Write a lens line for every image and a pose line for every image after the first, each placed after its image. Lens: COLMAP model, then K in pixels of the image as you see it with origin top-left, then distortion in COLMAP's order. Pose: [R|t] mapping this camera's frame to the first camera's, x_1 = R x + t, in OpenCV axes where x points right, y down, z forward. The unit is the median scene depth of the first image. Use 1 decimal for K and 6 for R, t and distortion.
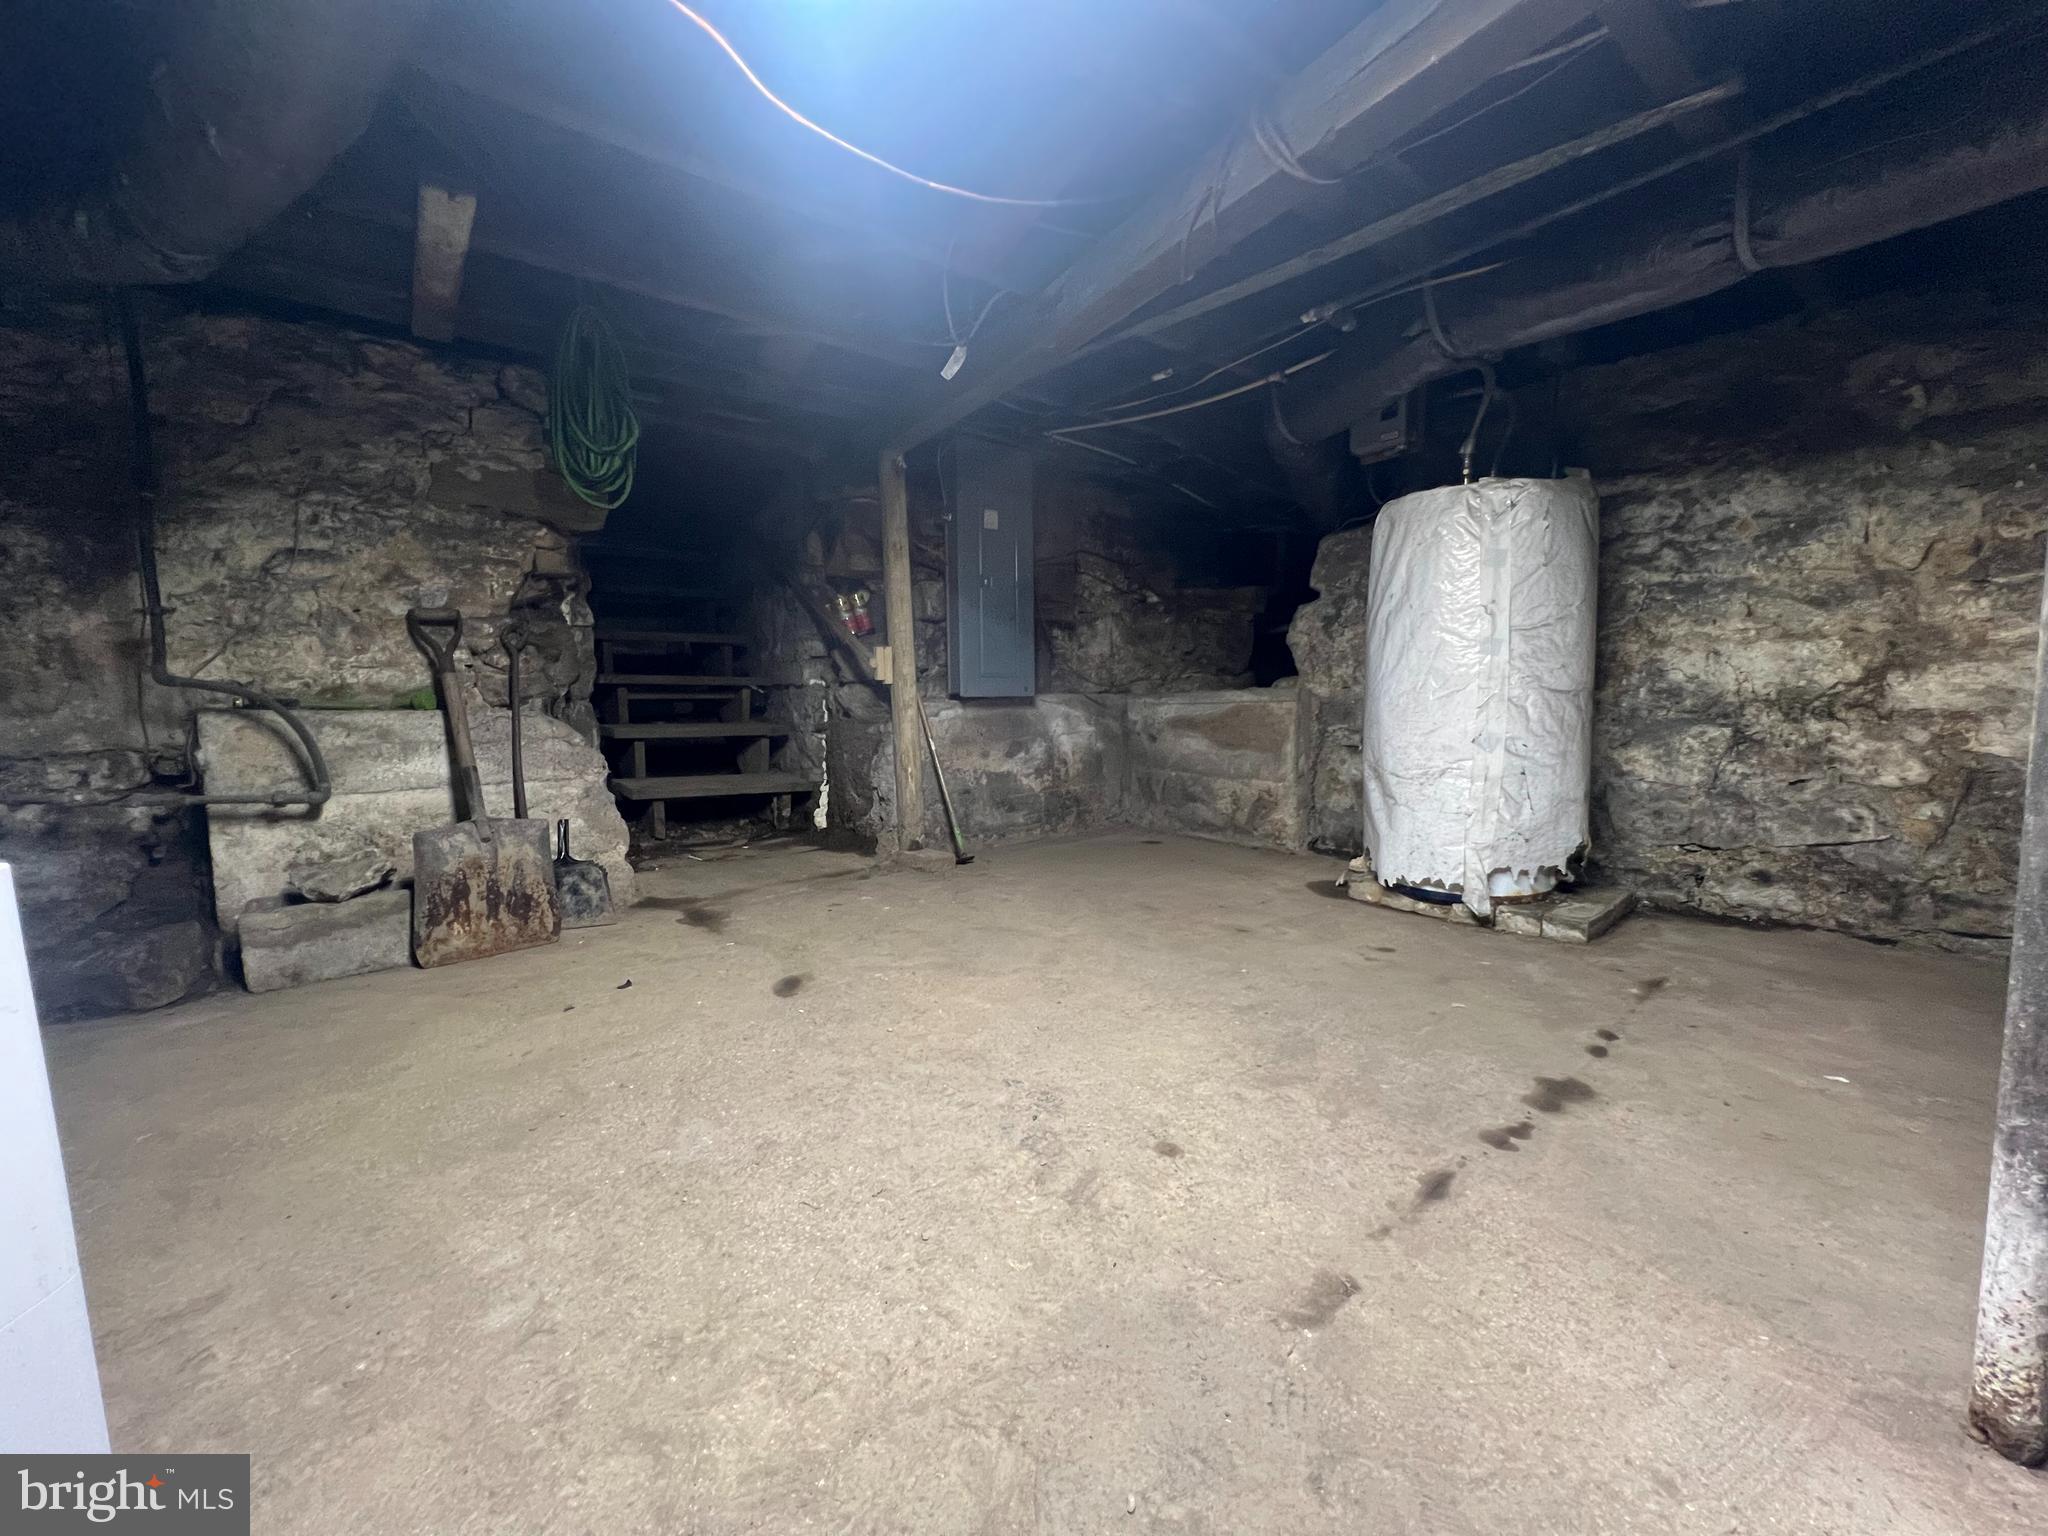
lens RADIAL K [[828.5, 0, 1025.7], [0, 828.5, 772.4], [0, 0, 1]] dist [0.000337, -0.000025]
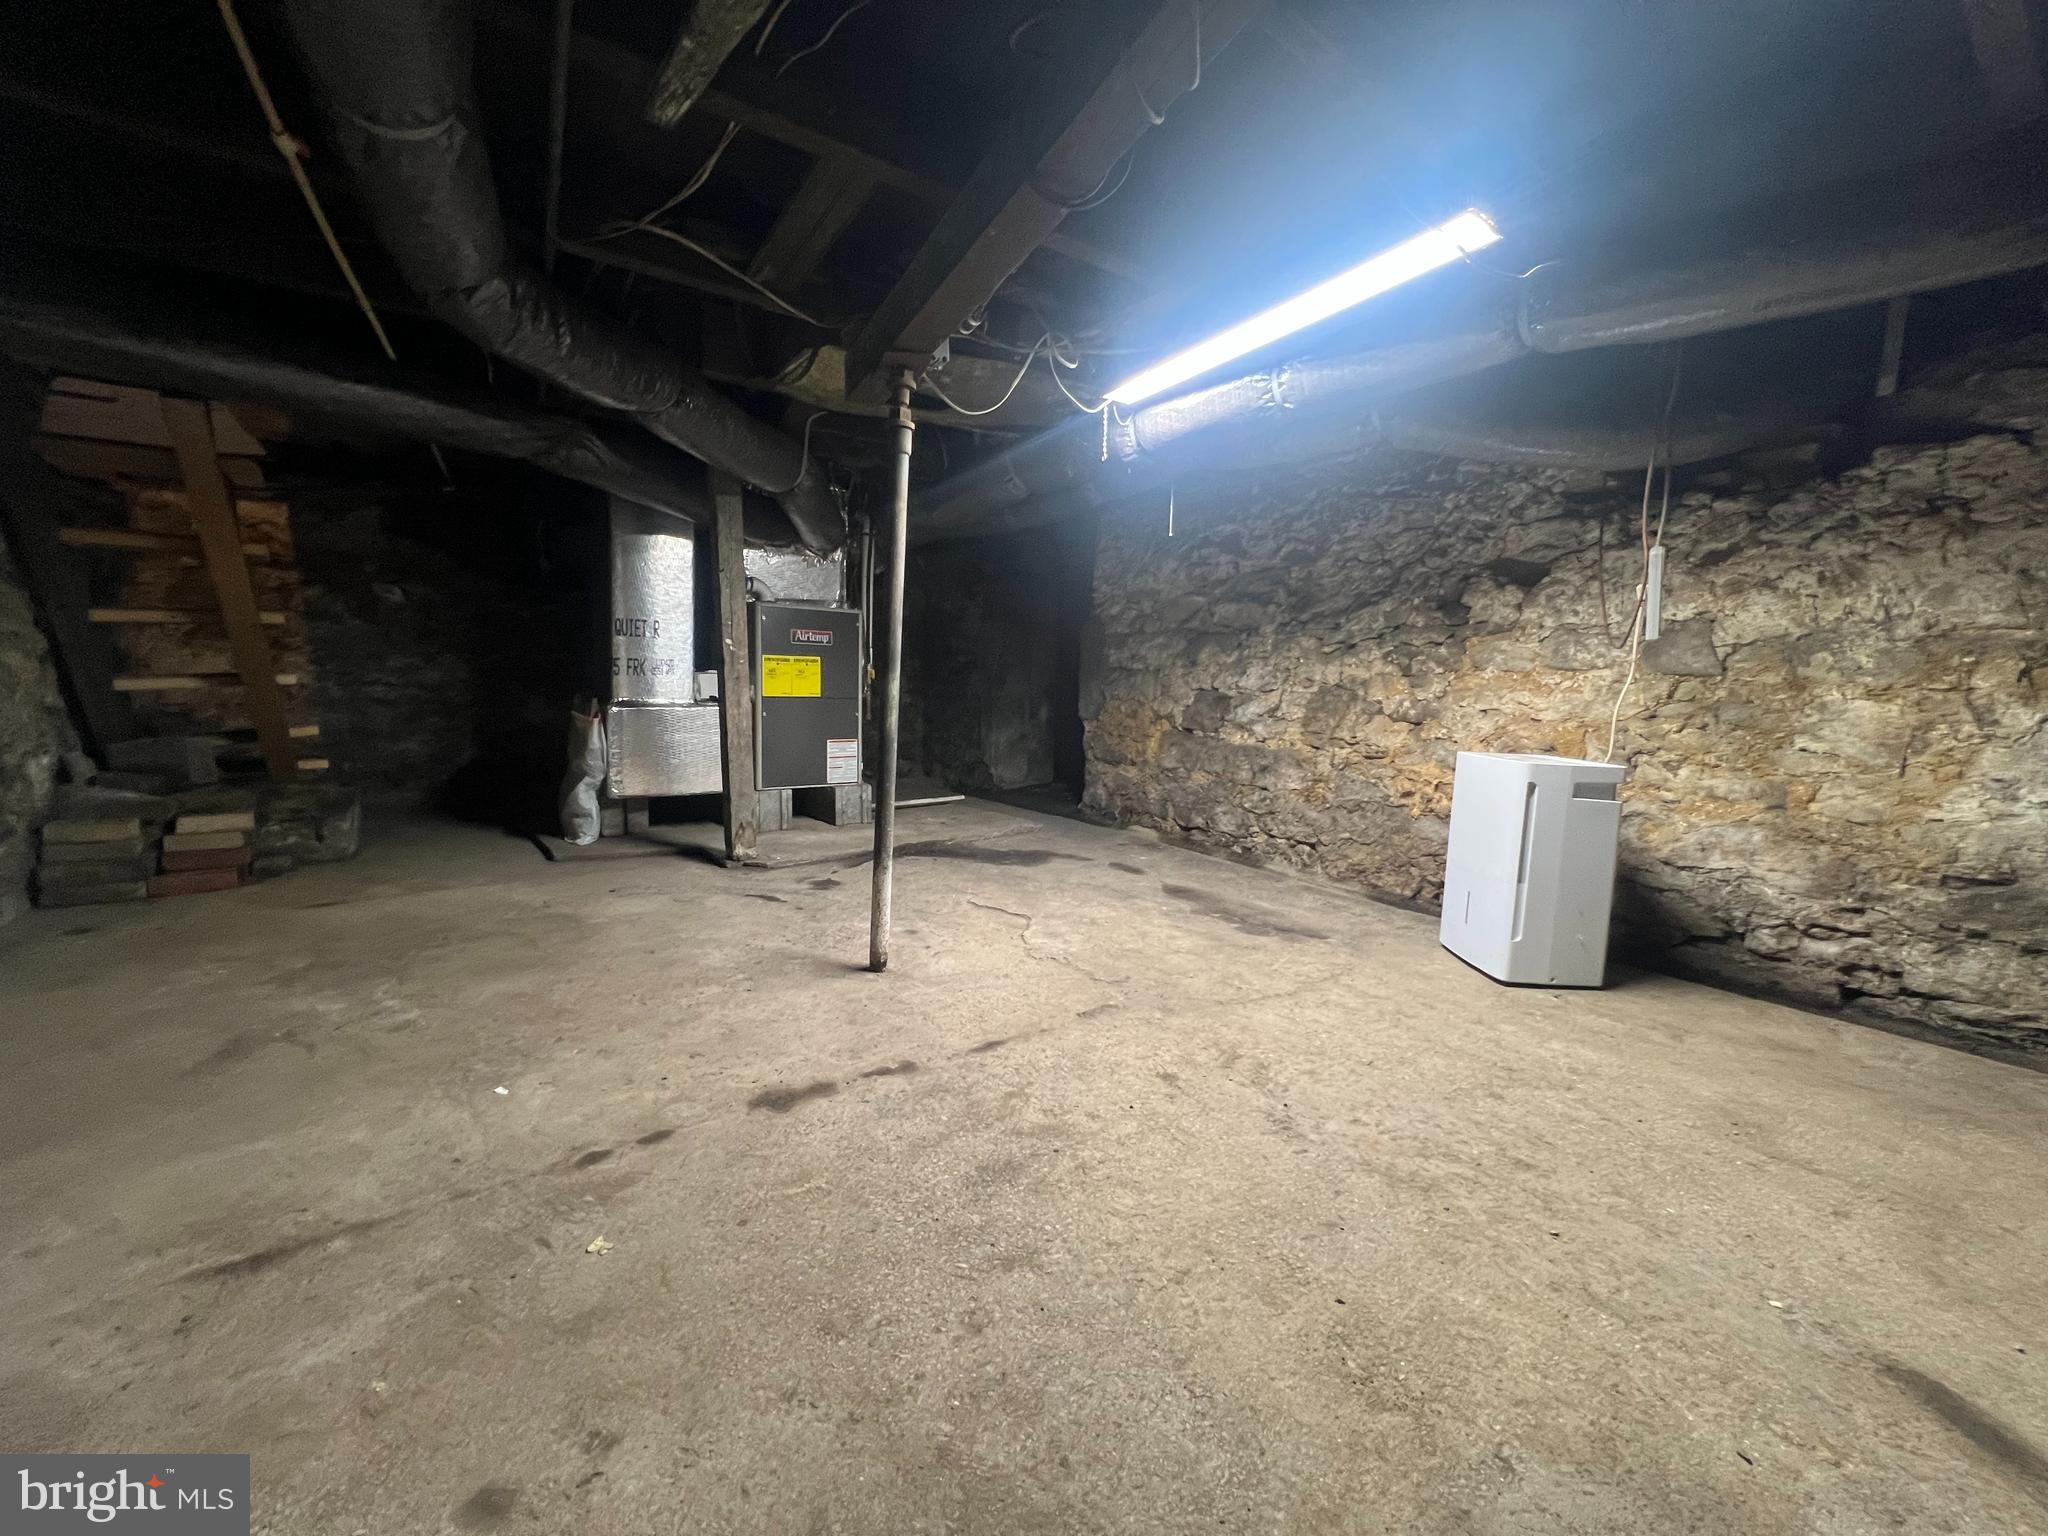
lens RADIAL K [[828.5, 0, 1022.9], [0, 828.5, 764.0], [0, 0, 1]] dist [0.000337, -0.000025]
pose [[-0.998153, -0.026652, 0.054591, 0.313556], [-0.014344, 0.976612, 0.214529, -0.268099], [-0.059031, 0.213350, -0.975191, 1.994652]]
